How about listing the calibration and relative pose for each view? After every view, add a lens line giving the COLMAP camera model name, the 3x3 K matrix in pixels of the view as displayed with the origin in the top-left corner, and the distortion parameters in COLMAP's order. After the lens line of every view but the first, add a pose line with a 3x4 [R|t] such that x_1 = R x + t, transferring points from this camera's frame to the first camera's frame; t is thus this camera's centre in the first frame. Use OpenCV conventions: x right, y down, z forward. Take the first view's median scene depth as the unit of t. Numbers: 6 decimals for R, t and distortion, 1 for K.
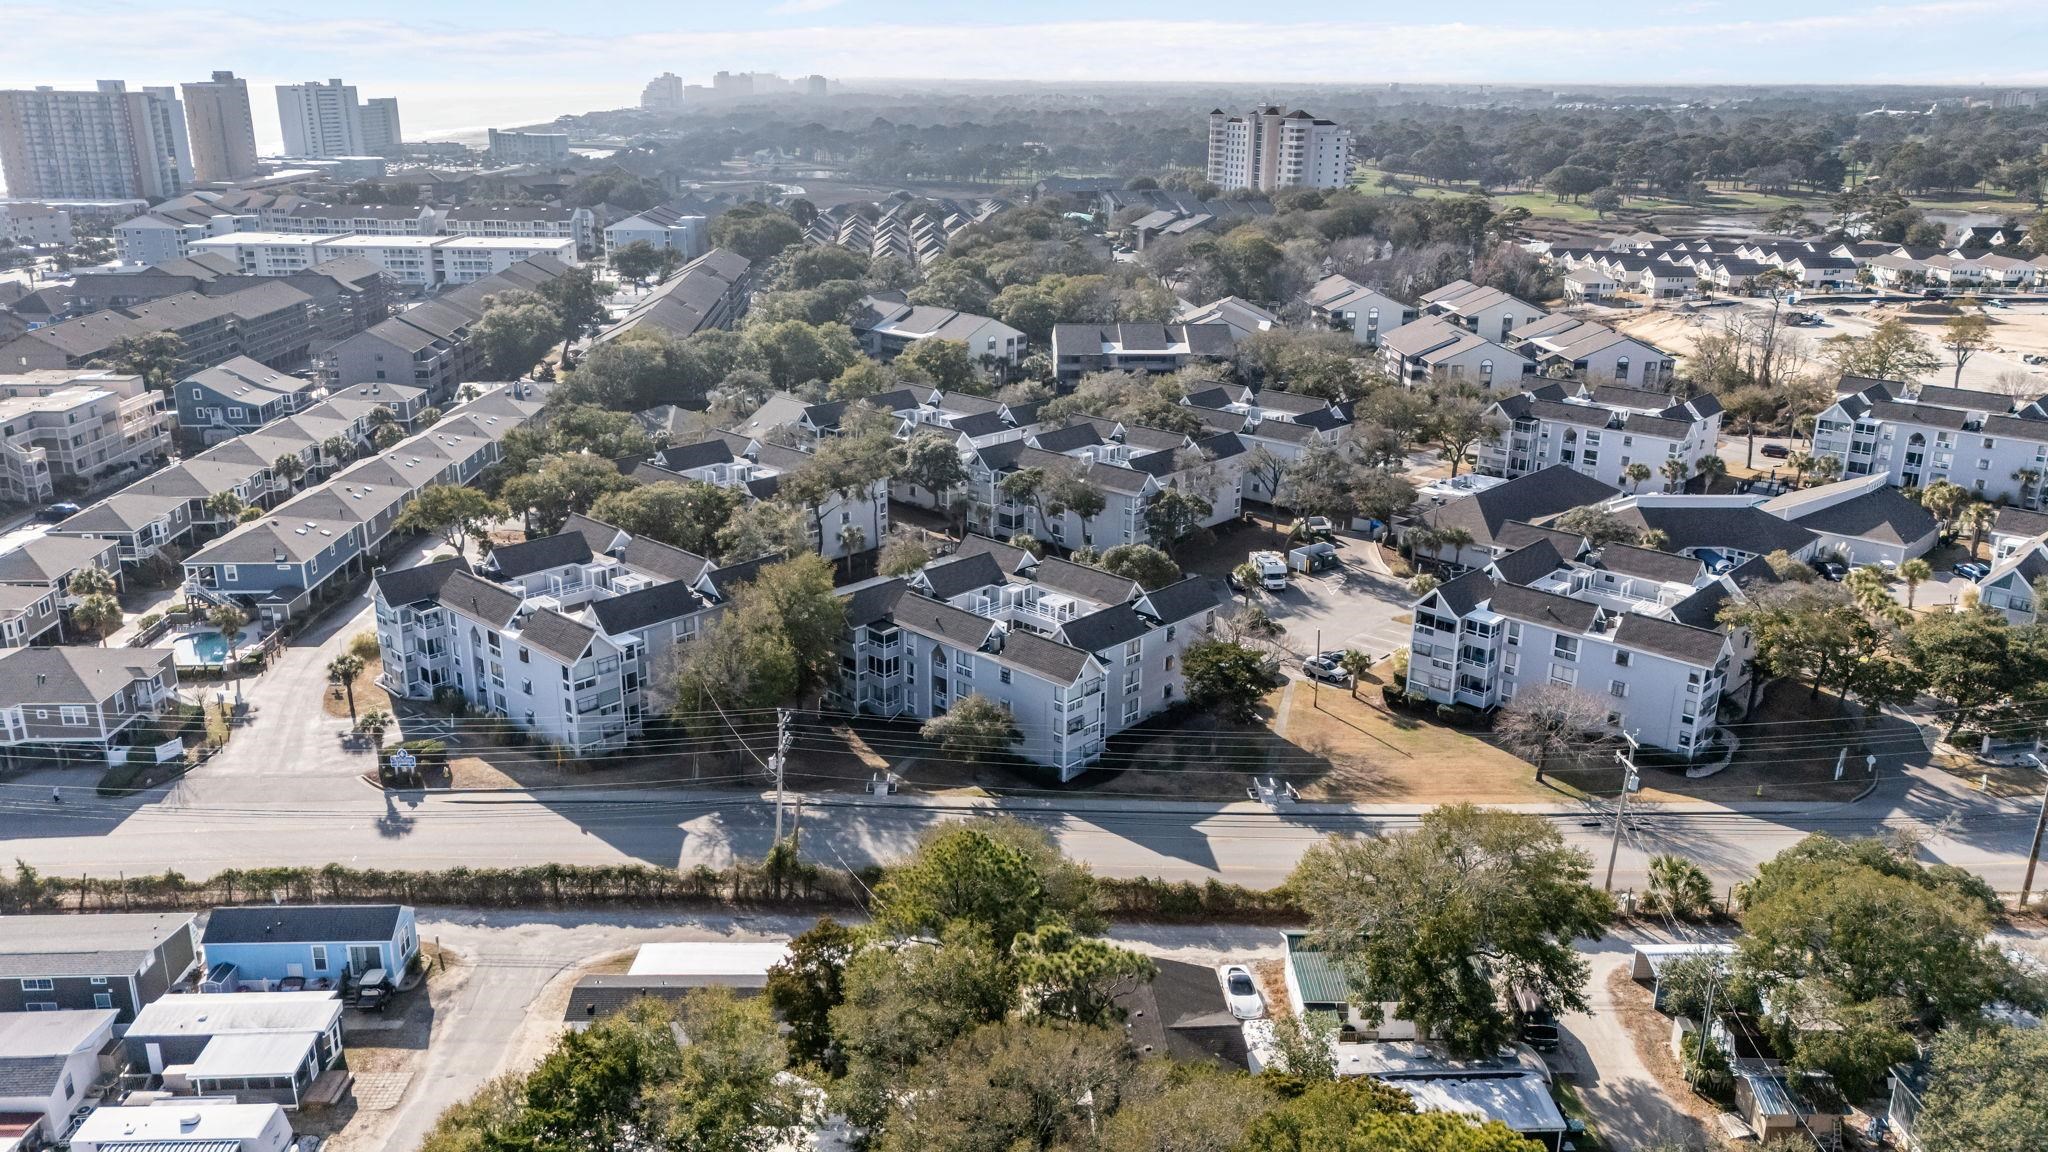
lens RADIAL K [[1535.9, 0, 1024.0], [0, 1535.9, 576.0], [0, 0, 1]] dist [0.092723, -0.104012]
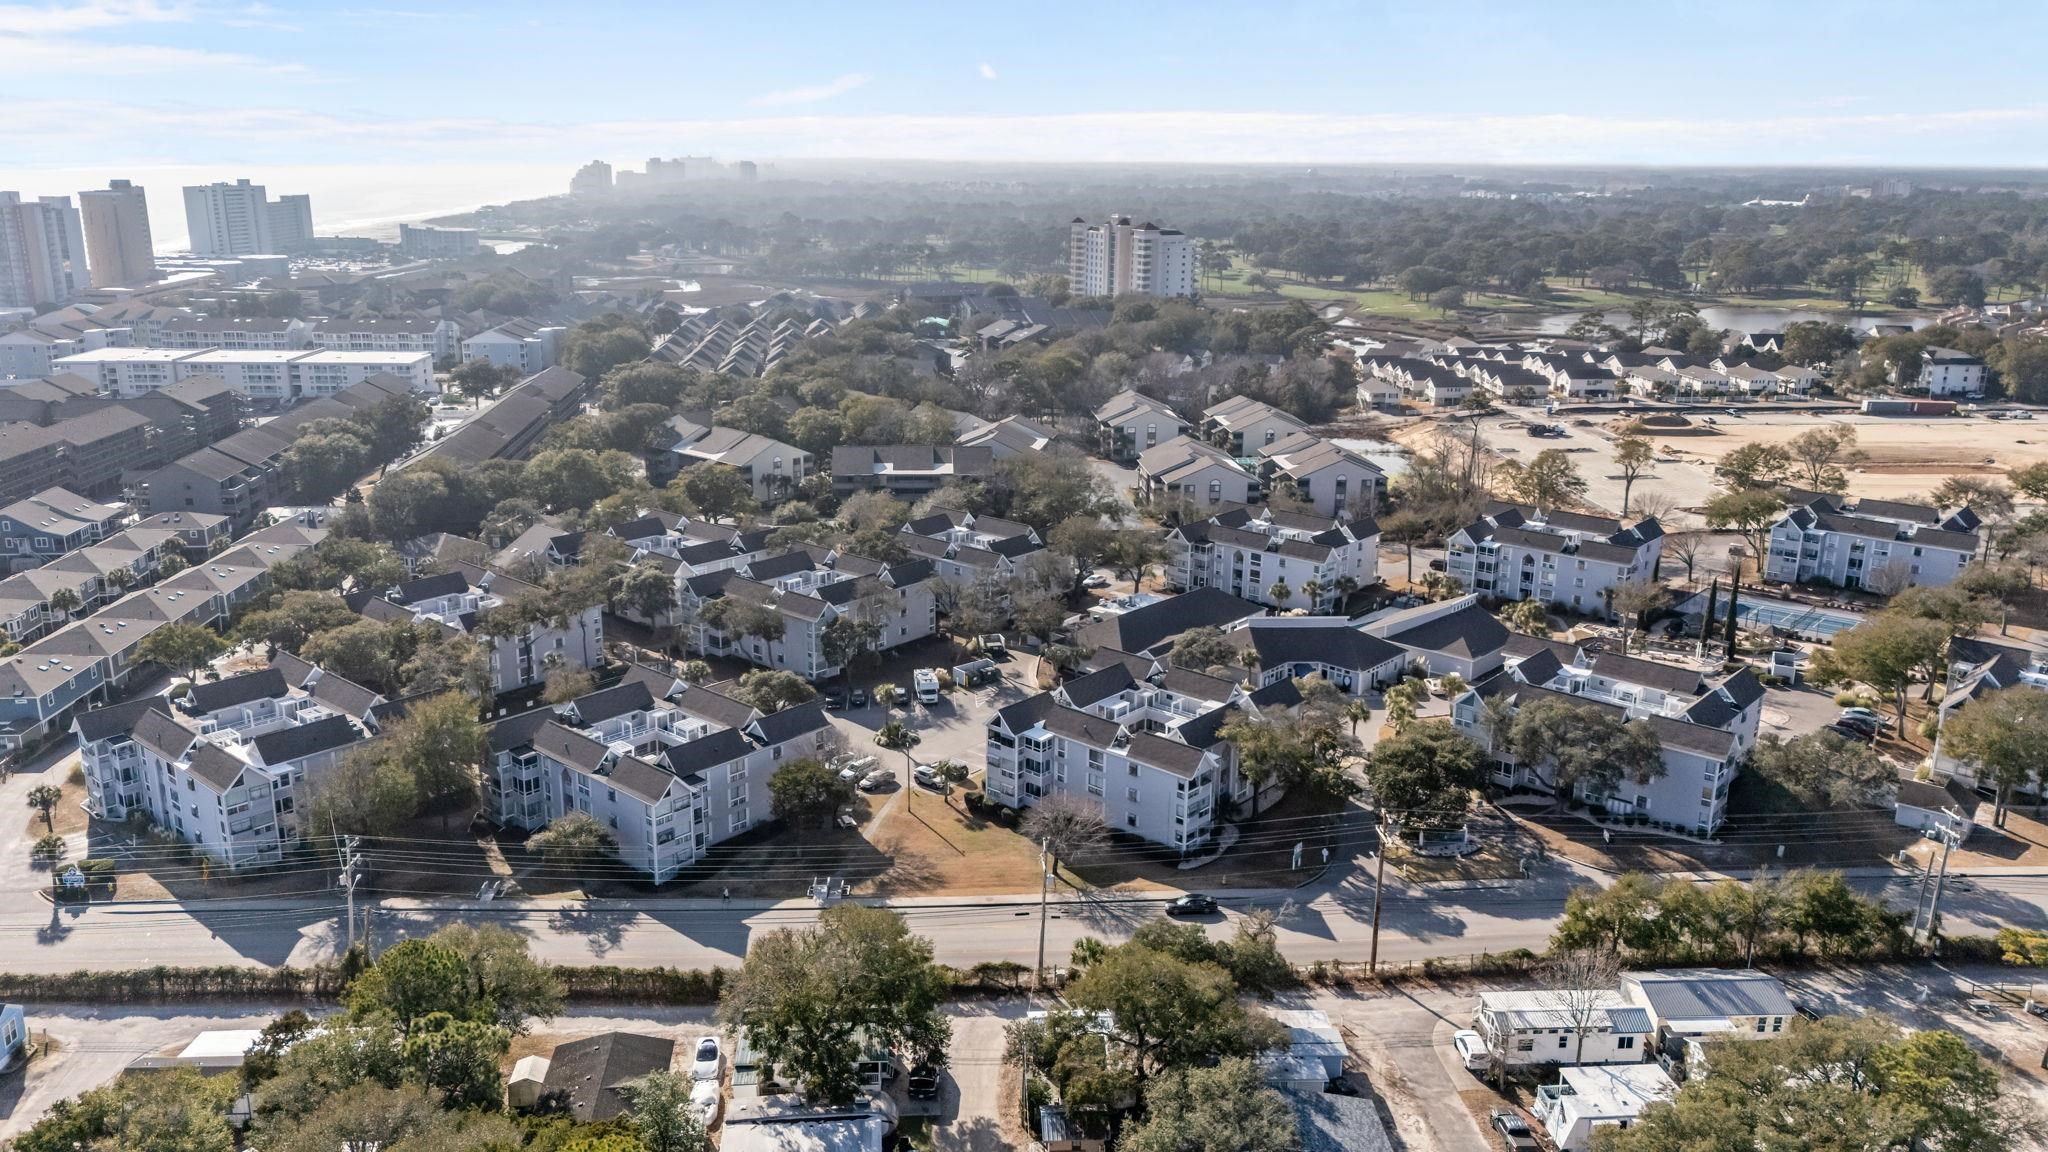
lens RADIAL K [[1535.9, 0, 1024.0], [0, 1535.9, 576.0], [0, 0, 1]] dist [0.092723, -0.104012]
pose [[0.999443, -0.009044, 0.032134, 0.177391], [0.010518, 0.998887, -0.045985, -0.029499], [-0.031683, 0.046297, 0.998425, -0.136053]]
